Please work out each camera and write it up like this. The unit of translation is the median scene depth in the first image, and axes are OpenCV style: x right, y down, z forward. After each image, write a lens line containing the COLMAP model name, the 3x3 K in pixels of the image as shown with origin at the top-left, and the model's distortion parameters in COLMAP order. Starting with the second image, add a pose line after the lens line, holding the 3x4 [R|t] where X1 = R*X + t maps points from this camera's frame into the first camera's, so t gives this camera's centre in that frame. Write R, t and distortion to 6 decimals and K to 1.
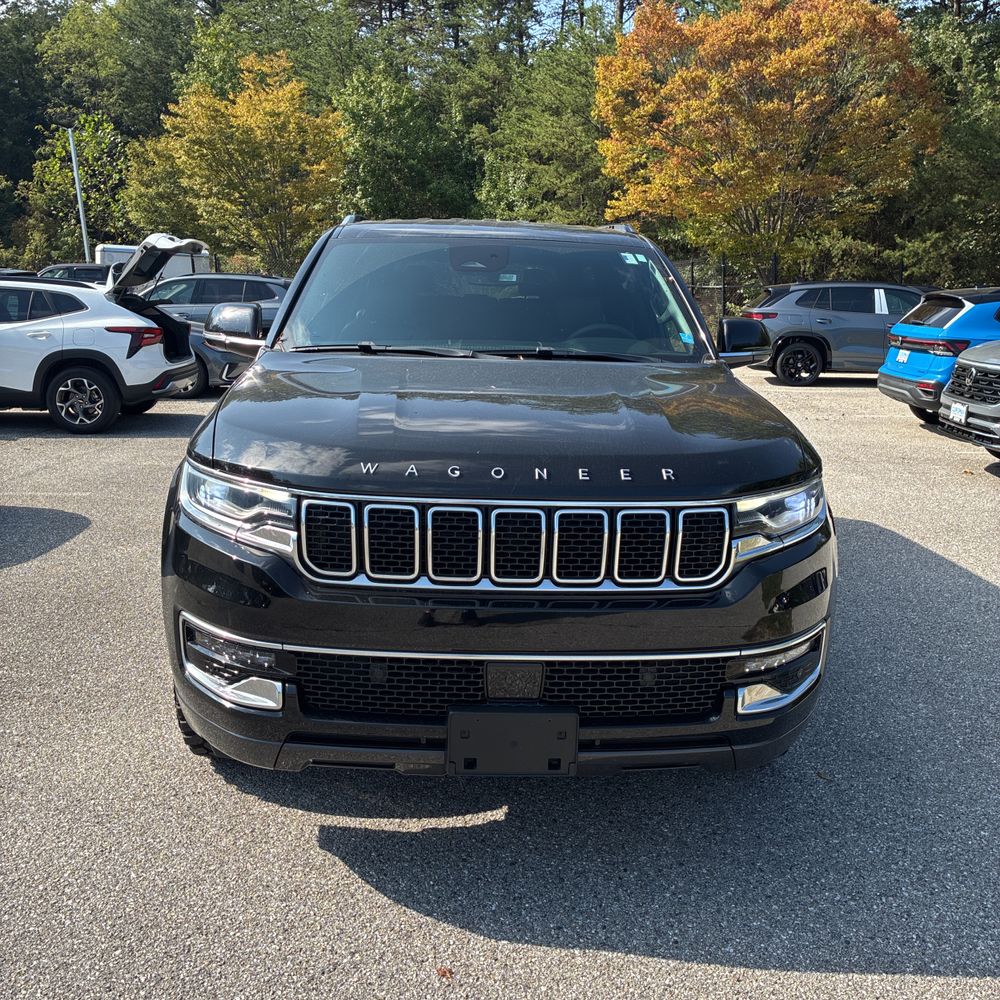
lens RADIAL K [[1027.0, 0, 491.6], [0, 1027.0, 504.3], [0, 0, 1]] dist [0.023339, 0.000000]
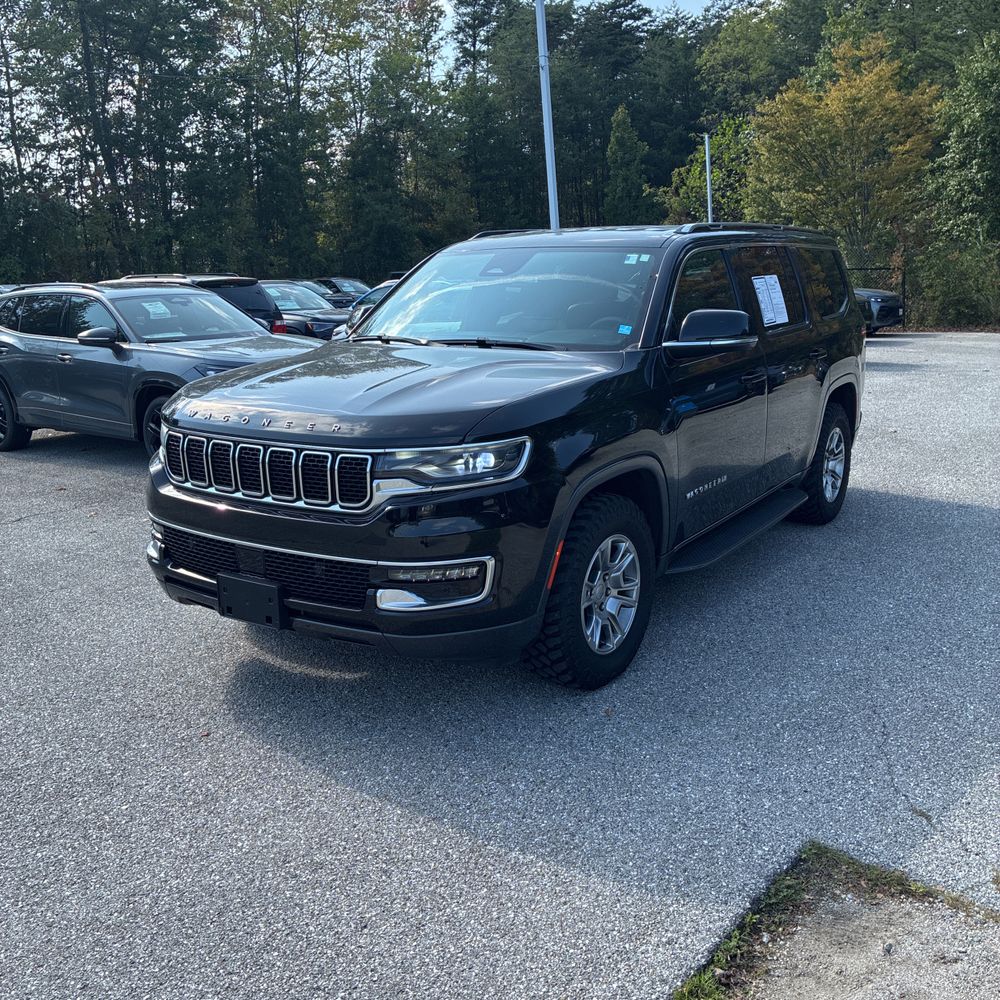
lens RADIAL K [[1027.0, 0, 505.8], [0, 1027.0, 502.4], [0, 0, 1]] dist [0.023339, 0.000000]
pose [[0.818815, 0.086869, -0.567447, 0.145771], [-0.081615, 0.996059, 0.034714, 0.000600], [0.568227, 0.017888, 0.822678, -0.002602]]
